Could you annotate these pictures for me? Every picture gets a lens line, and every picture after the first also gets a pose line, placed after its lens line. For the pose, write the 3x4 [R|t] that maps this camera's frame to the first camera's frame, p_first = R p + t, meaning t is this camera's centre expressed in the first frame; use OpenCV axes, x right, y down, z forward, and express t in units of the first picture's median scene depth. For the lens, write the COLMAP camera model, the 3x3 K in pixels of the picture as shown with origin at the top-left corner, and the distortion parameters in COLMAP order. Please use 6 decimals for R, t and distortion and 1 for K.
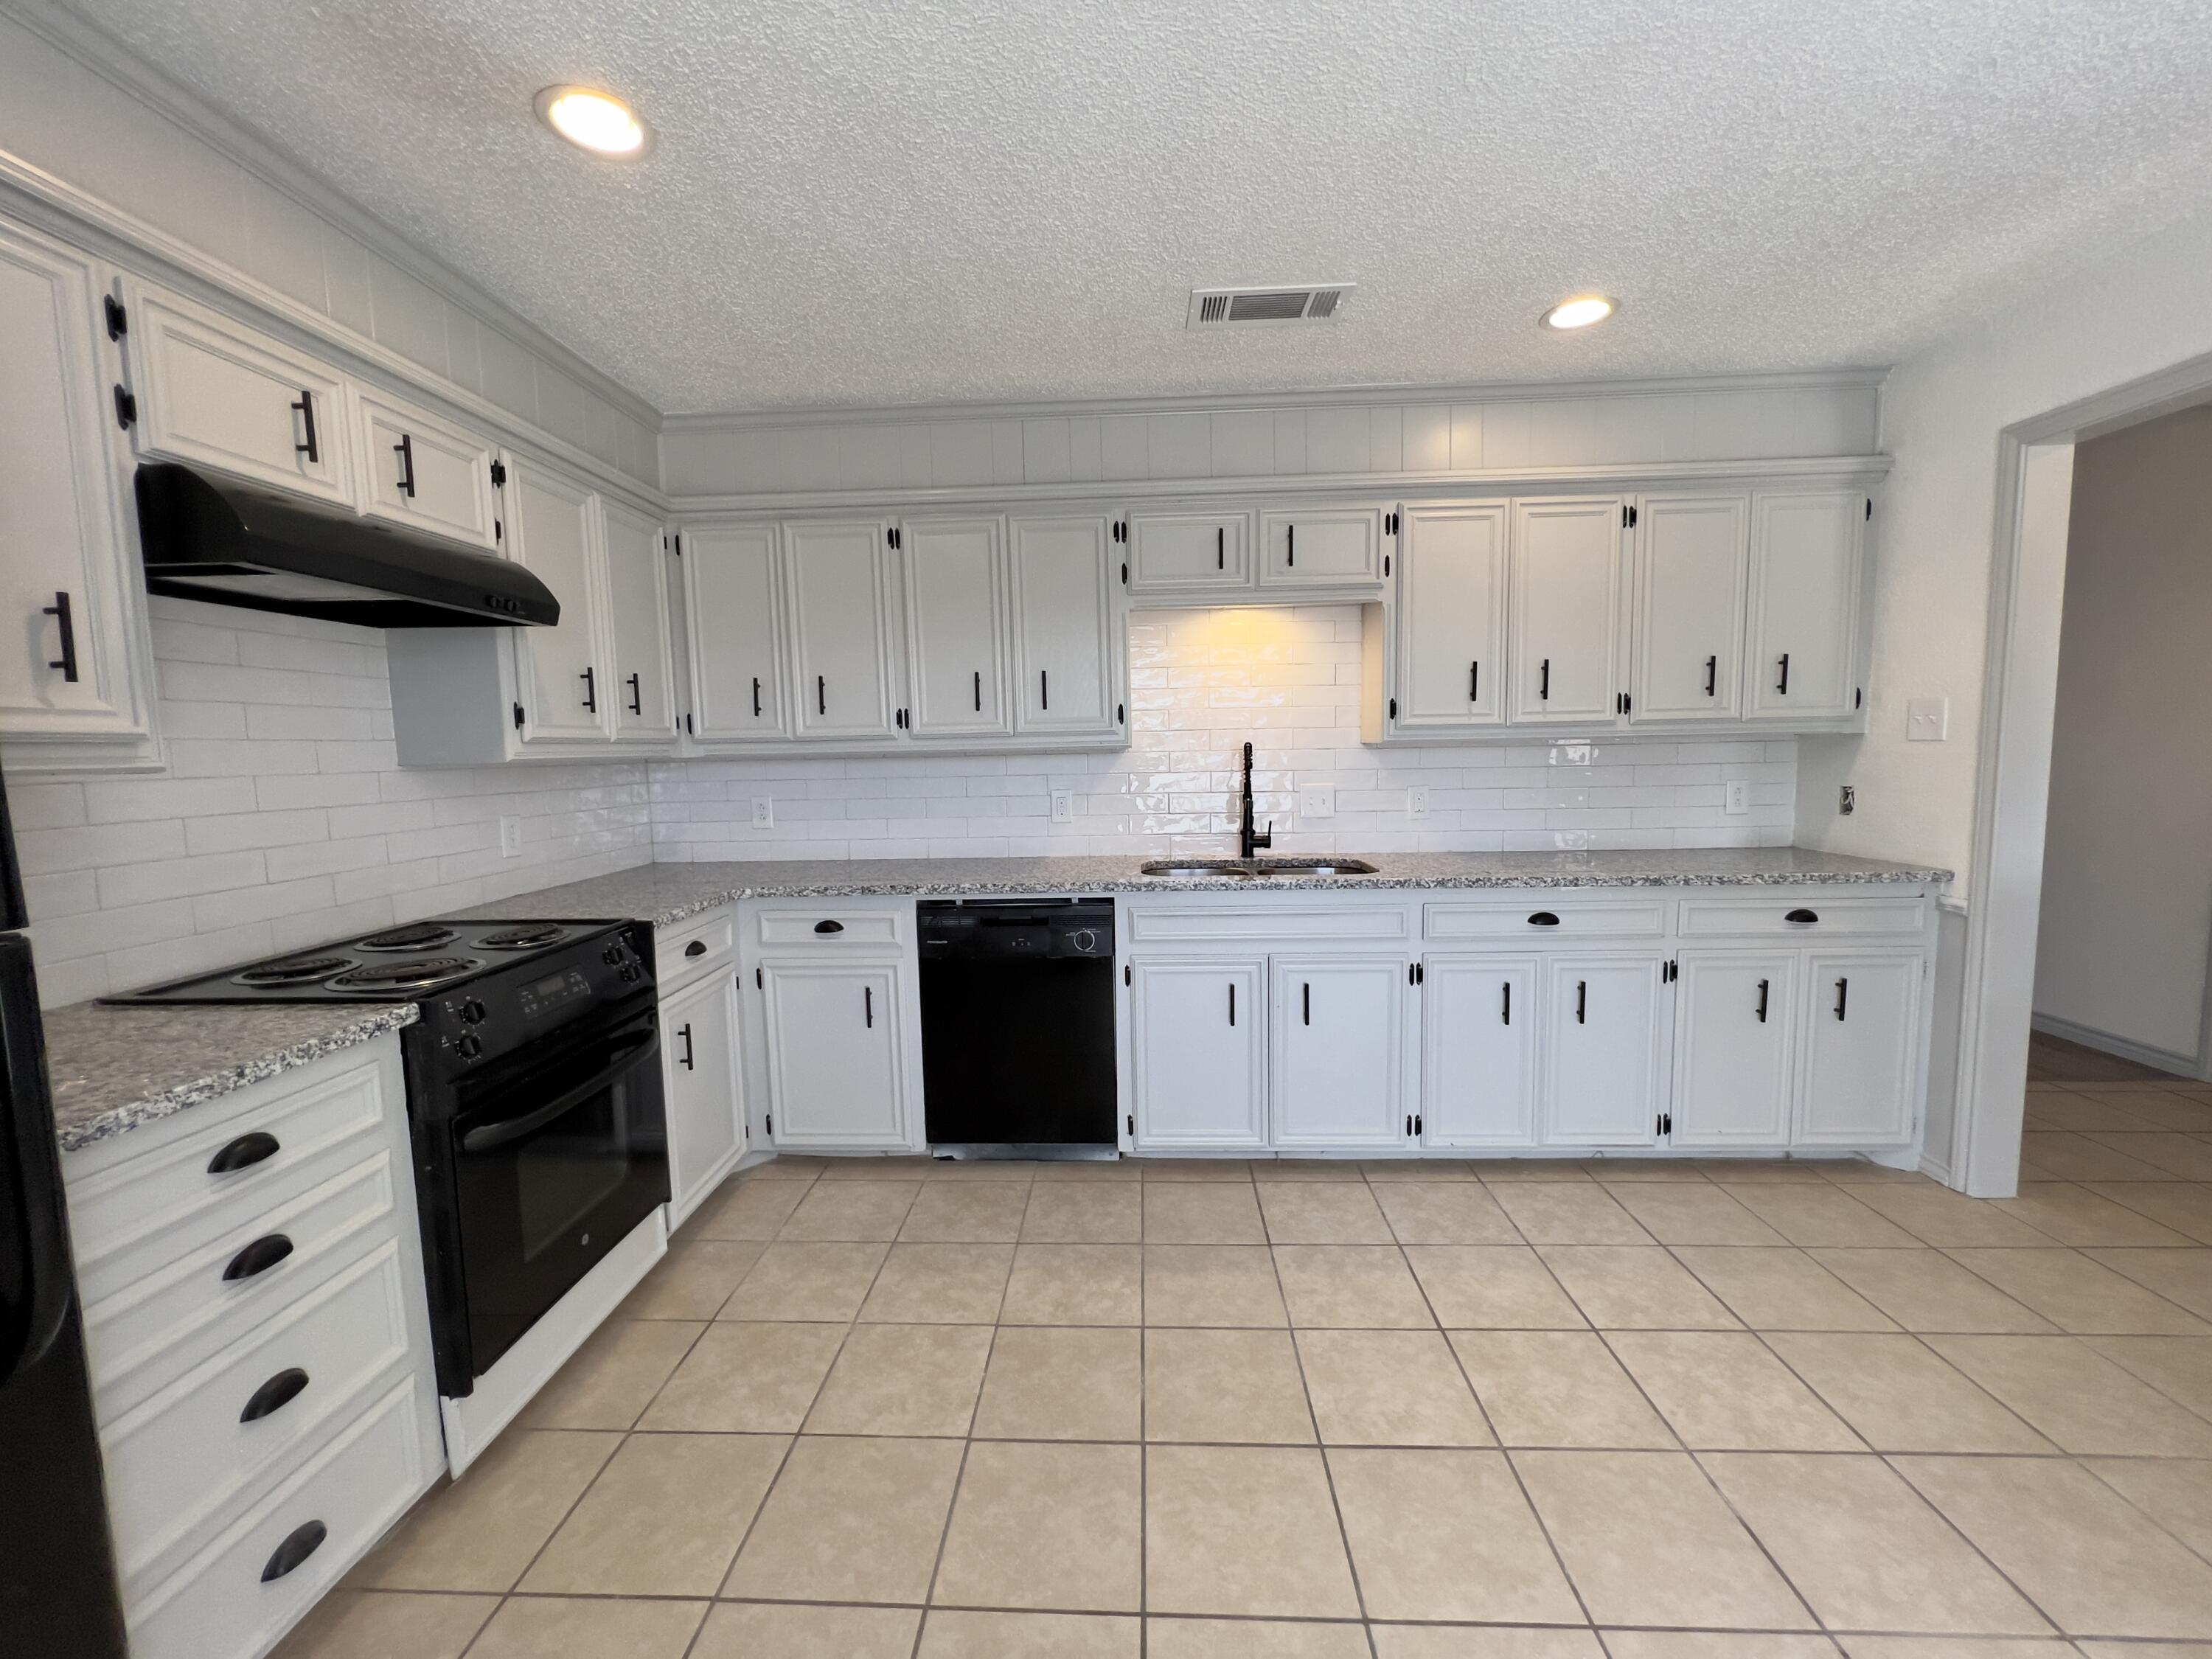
lens RADIAL K [[883.8, 0, 1102.5], [0, 883.8, 823.6], [0, 0, 1]] dist [-0.001659, 0.000318]
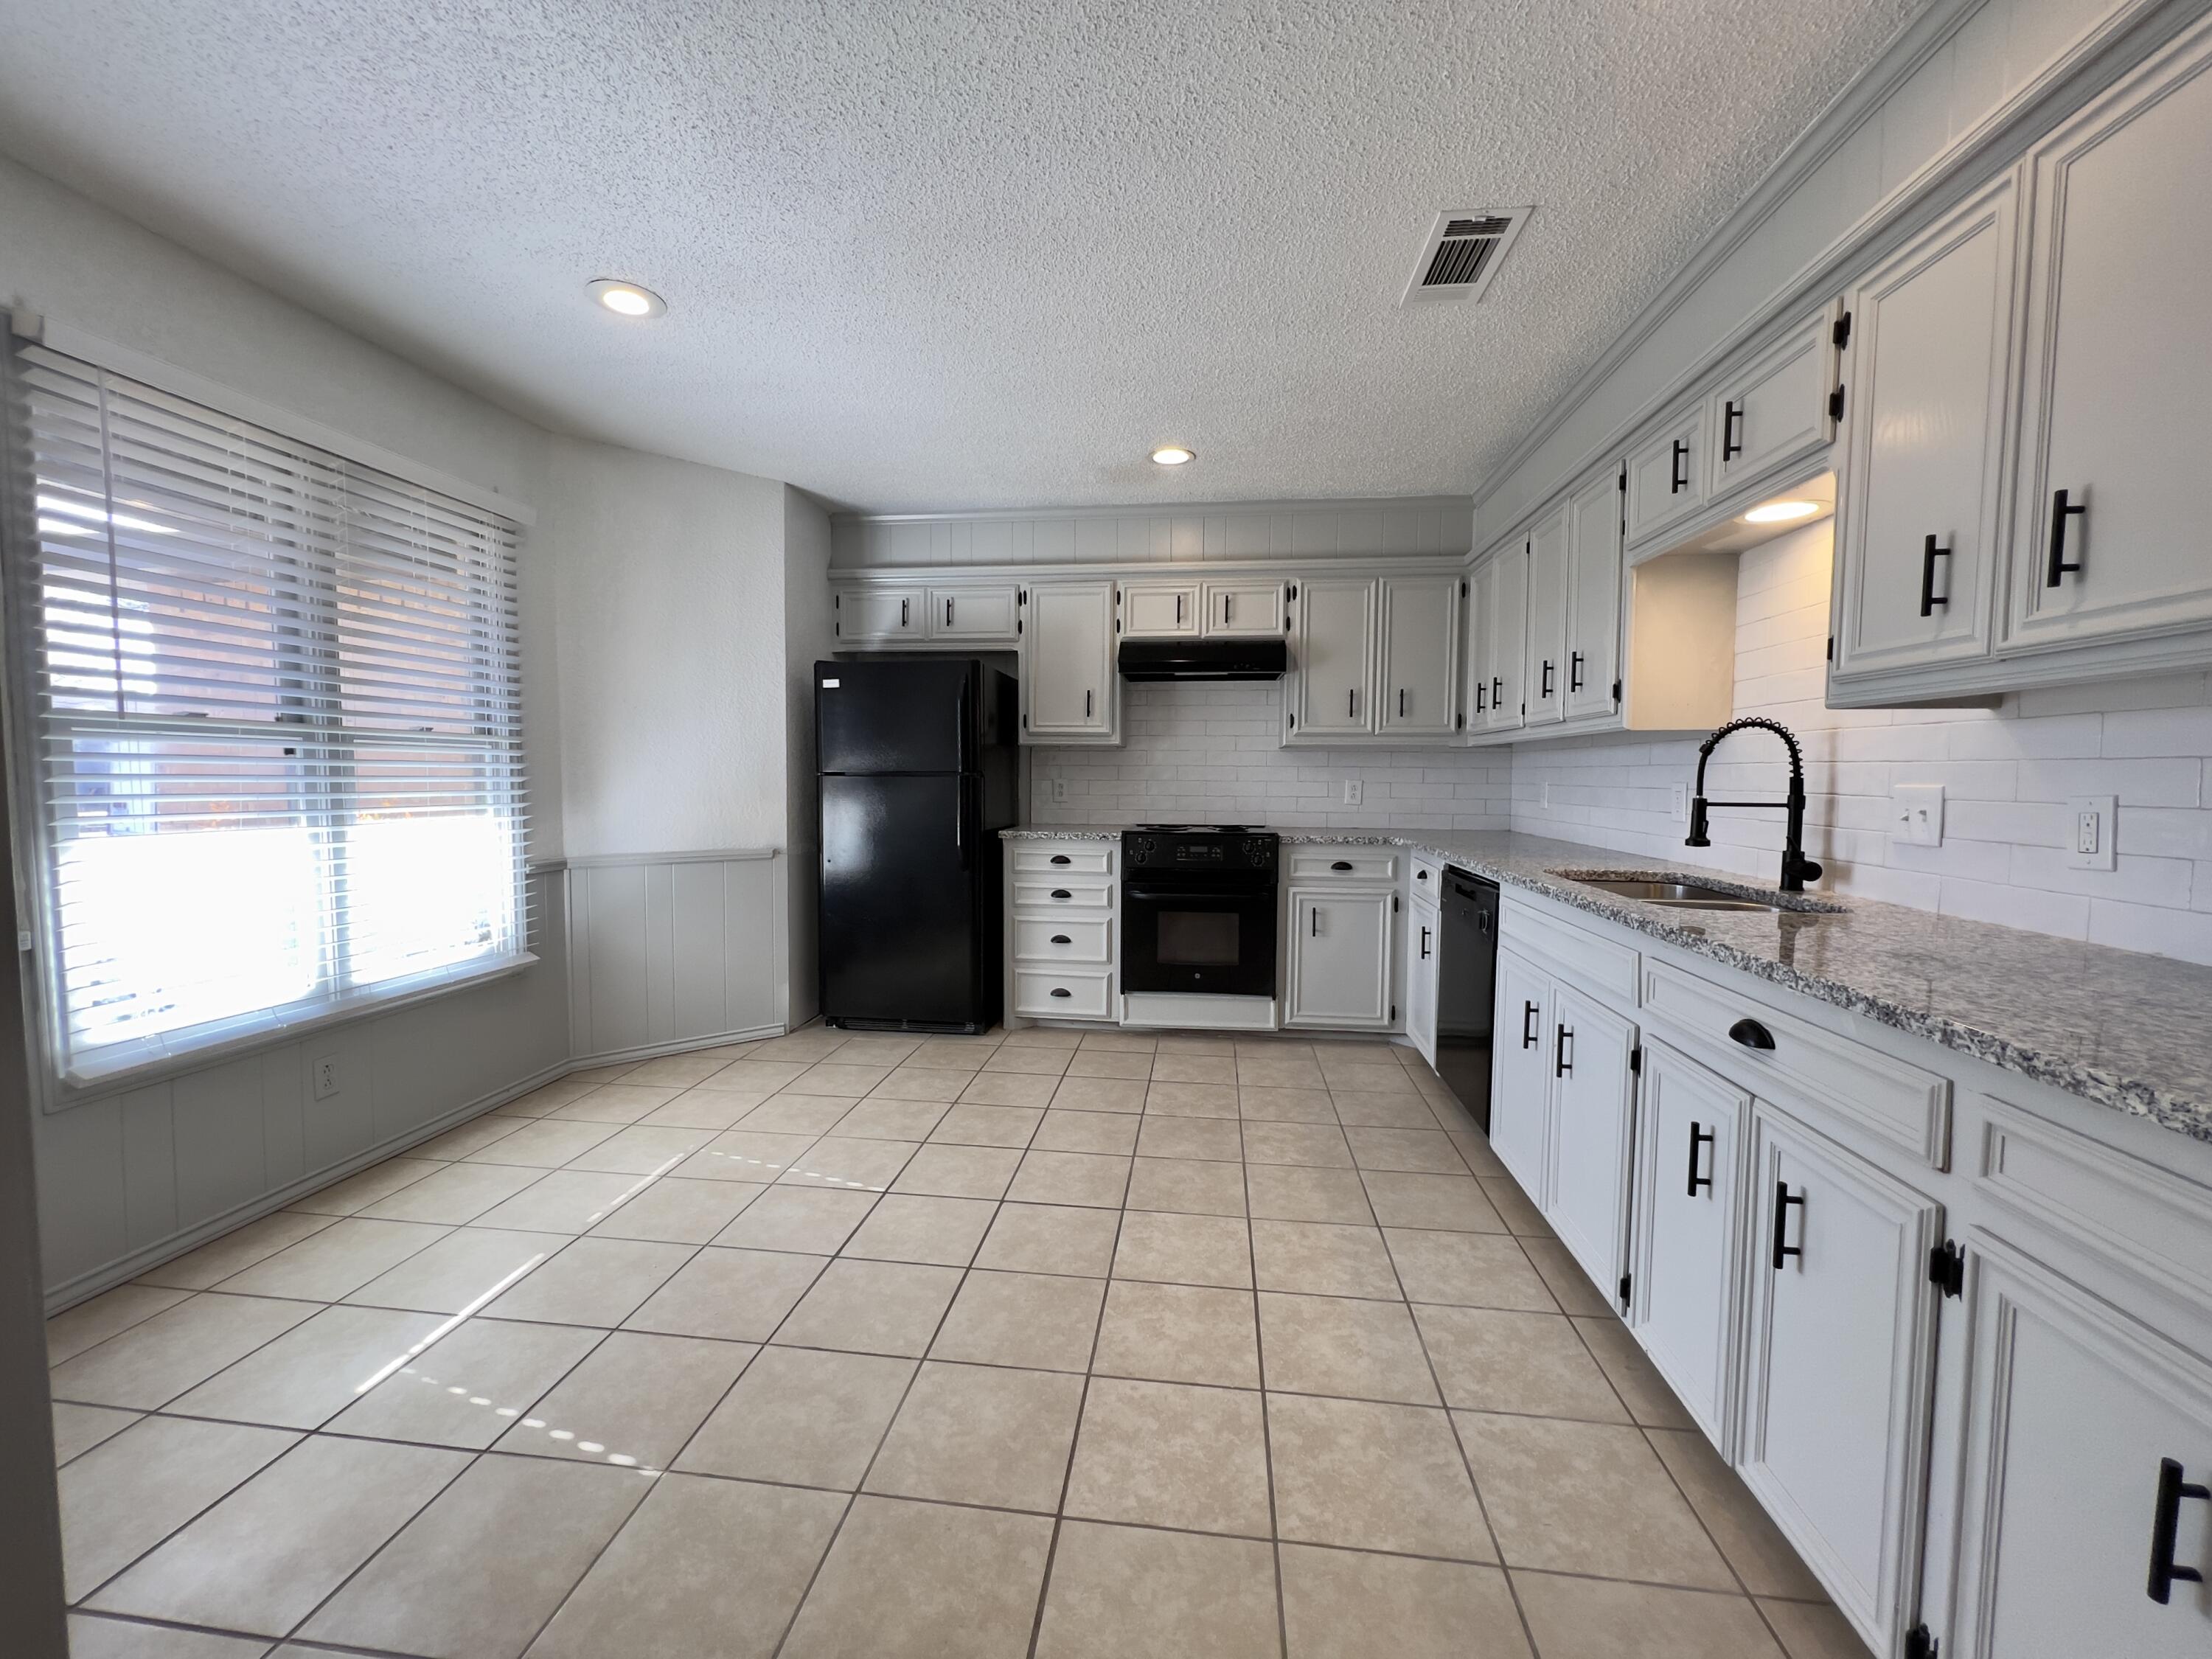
lens RADIAL K [[883.8, 0, 1102.5], [0, 883.8, 823.6], [0, 0, 1]] dist [-0.001659, 0.000318]
pose [[-0.077343, 0.076959, -0.994030, 1.035731], [-0.095507, 0.991859, 0.084222, -0.022576], [0.992419, 0.101451, -0.069363, 0.636174]]
